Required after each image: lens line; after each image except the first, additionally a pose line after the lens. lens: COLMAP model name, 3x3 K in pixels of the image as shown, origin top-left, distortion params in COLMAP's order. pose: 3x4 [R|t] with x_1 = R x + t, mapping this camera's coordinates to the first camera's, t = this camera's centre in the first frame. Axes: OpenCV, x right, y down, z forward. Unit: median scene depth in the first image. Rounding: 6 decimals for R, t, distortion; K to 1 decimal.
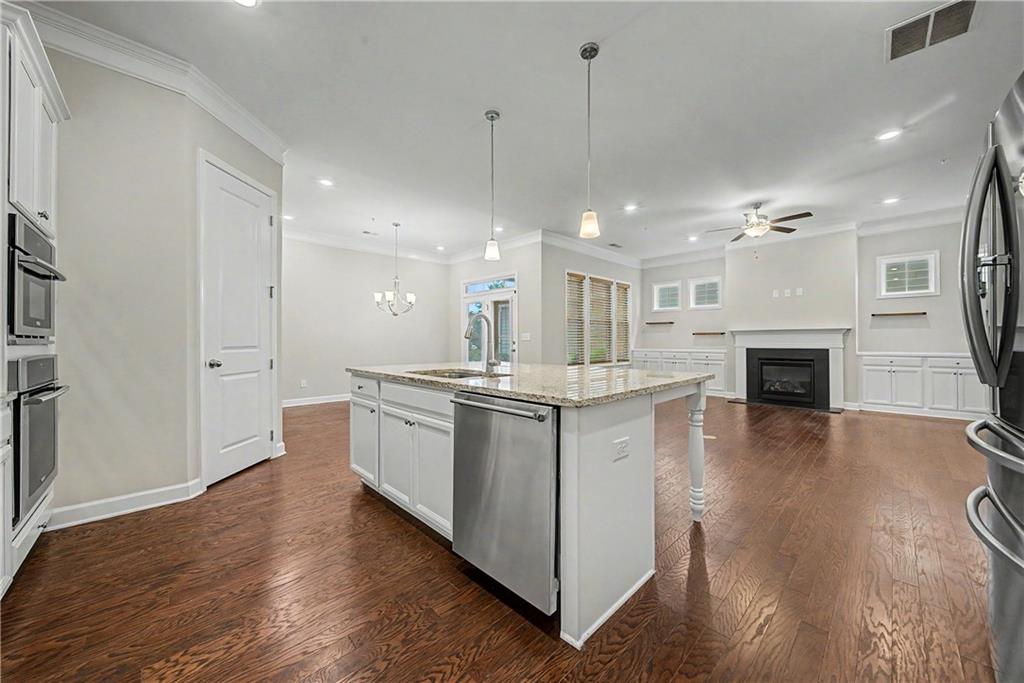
lens RADIAL K [[363.9, 0, 513.5], [0, 363.9, 340.3], [0, 0, 1]] dist [-0.010861, -0.000022]
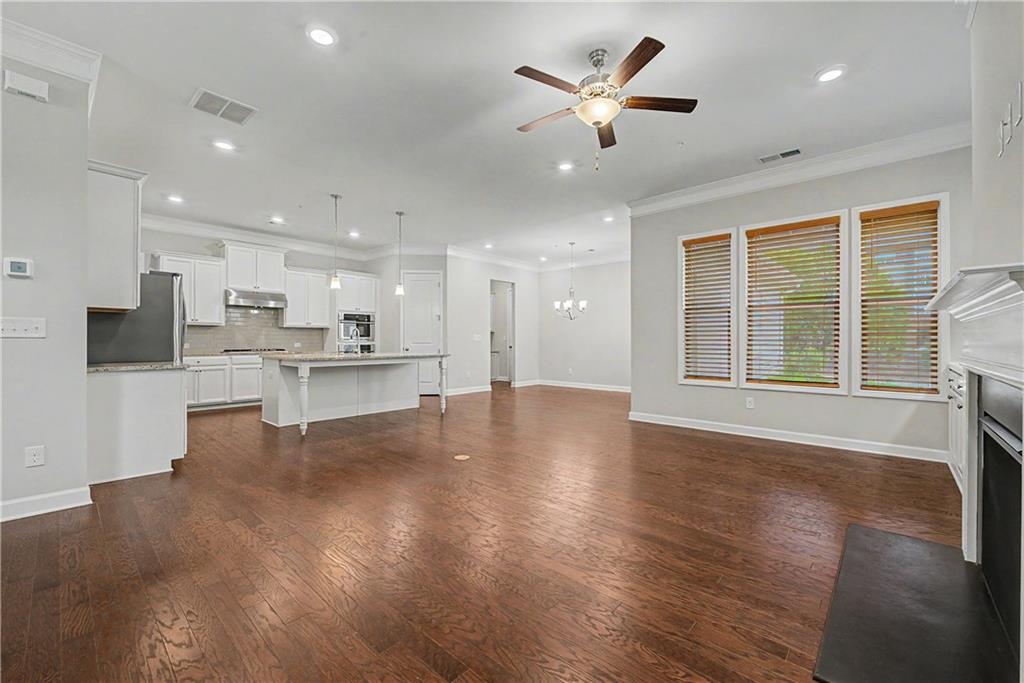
lens RADIAL K [[417.1, 0, 517.1], [0, 417.1, 342.5], [0, 0, 1]] dist [-0.000155, -0.000027]
pose [[0.074719, 0.007262, -0.997178, 0.979797], [0.000140, 0.999973, 0.007293, -0.002320], [0.997205, -0.000685, 0.074716, 0.679720]]
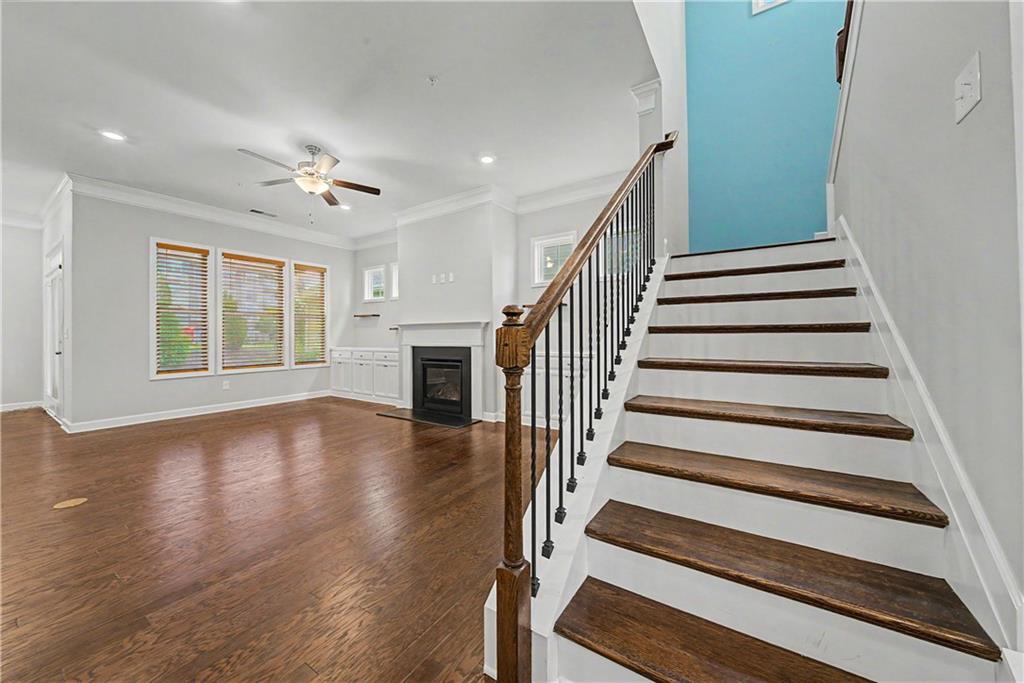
lens RADIAL K [[367.0, 0, 512.5], [0, 367.0, 335.6], [0, 0, 1]] dist [0.000843, 0.000044]
pose [[0.975706, -0.004163, 0.219043, 0.724639], [0.004664, 0.999988, -0.001773, 0.000423], [-0.219033, 0.002751, 0.975713, 0.155658]]
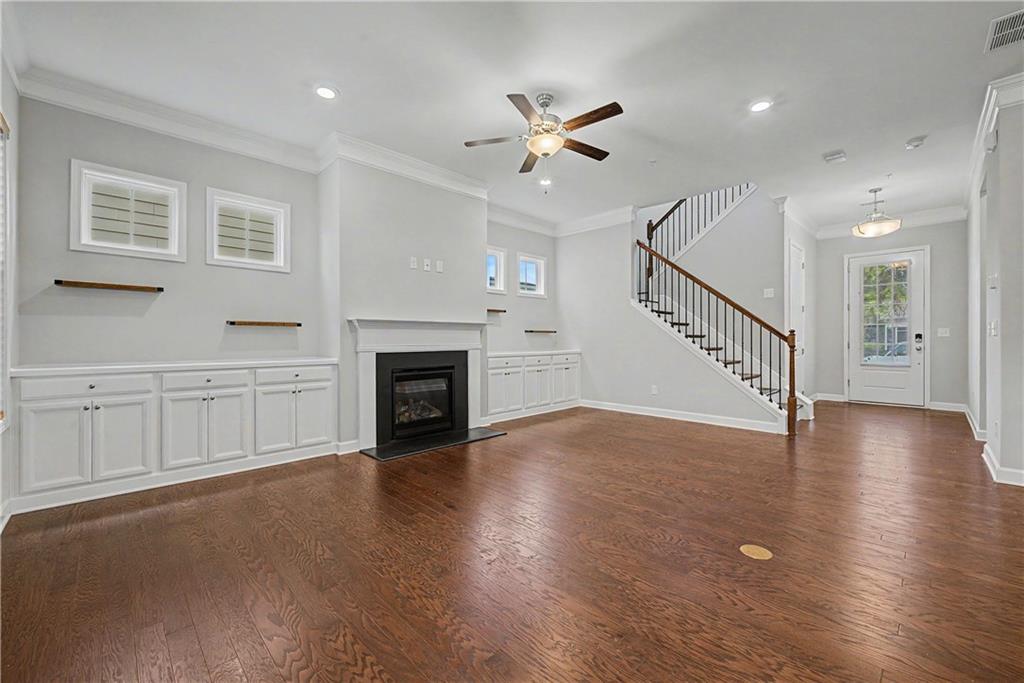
lens RADIAL K [[414.1, 0, 517.7], [0, 414.1, 338.3], [0, 0, 1]] dist [-0.000906, -0.000106]
pose [[-0.016515, 0.003686, 0.999857, 0.020033], [-0.001612, 0.999992, -0.003713, 0.001936], [-0.999862, -0.001673, -0.016509, 0.845435]]
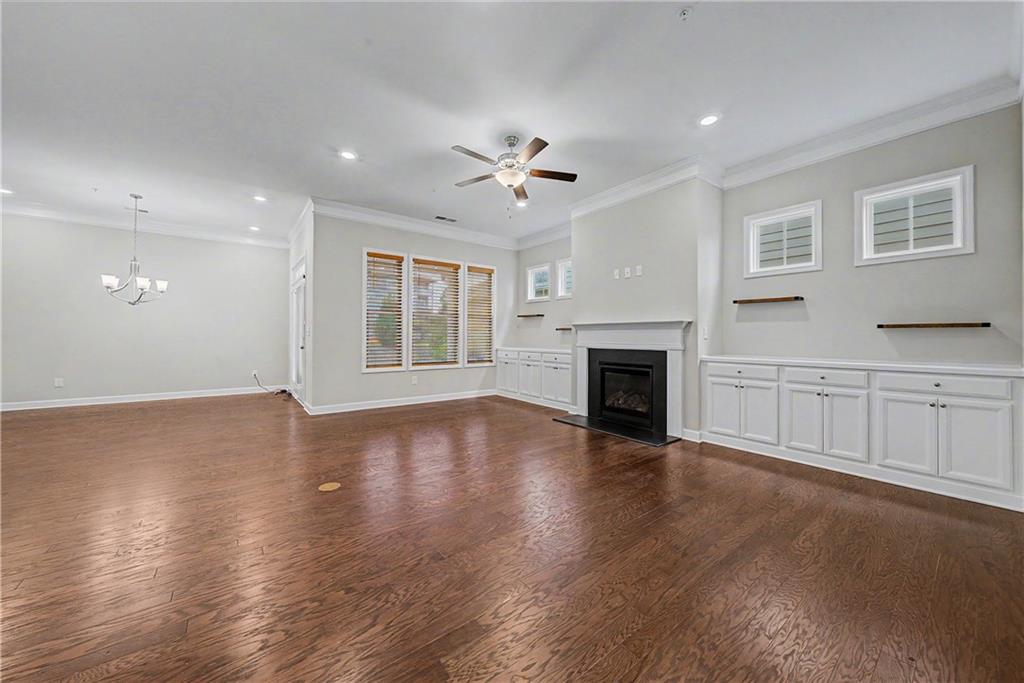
lens RADIAL K [[367.0, 0, 512.5], [0, 367.0, 335.6], [0, 0, 1]] dist [0.000843, 0.000044]
pose [[0.993388, 0.007503, -0.114557, 0.609954], [-0.007940, 0.999963, -0.003359, -0.000275], [0.114527, 0.004246, 0.993411, 0.243736]]
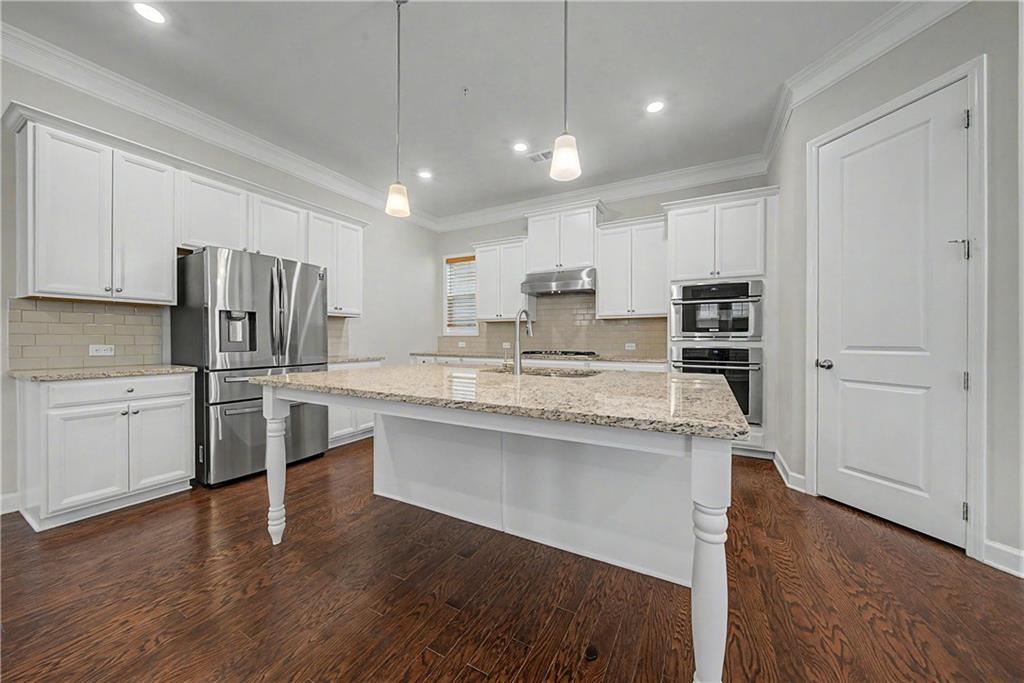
lens RADIAL K [[355.3, 0, 515.7], [0, 355.3, 341.4], [0, 0, 1]] dist [-0.006197, 0.000073]
pose [[-0.952791, 0.002246, -0.303618, 0.075743], [0.001175, 0.999992, 0.003708, 0.001541], [0.303624, 0.003176, -0.952787, 0.691844]]
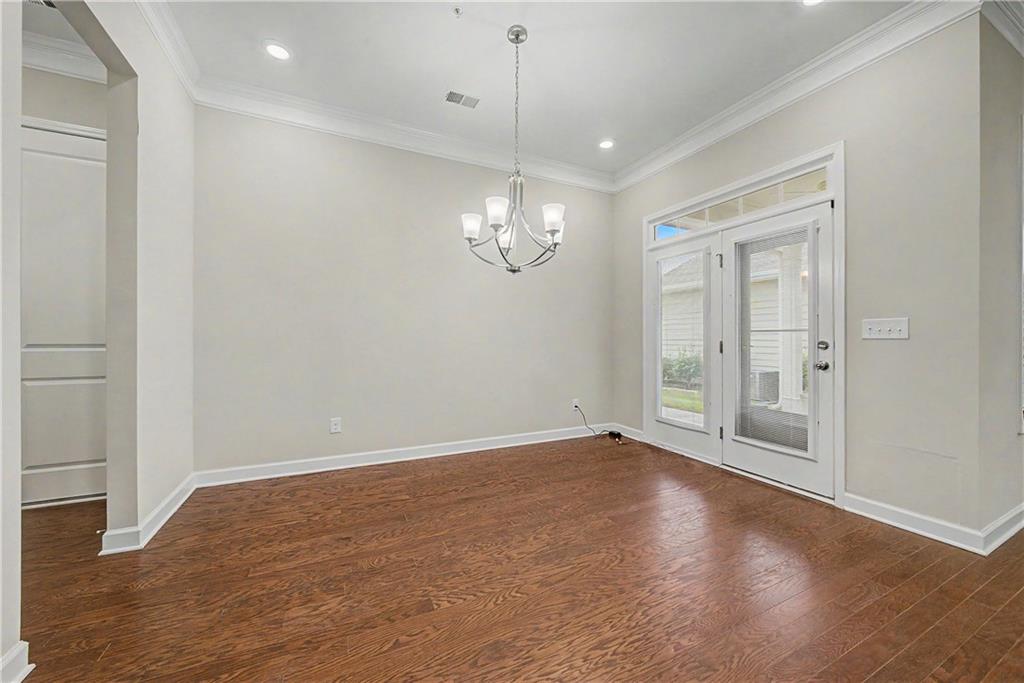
lens RADIAL K [[378.5, 0, 520.3], [0, 378.5, 339.8], [0, 0, 1]] dist [-0.001916, -0.000058]
pose [[0.952375, 0.005783, -0.304875, -0.186473], [-0.005744, 0.999983, 0.001024, 0.002798], [0.304876, 0.000776, 0.952392, 0.590719]]
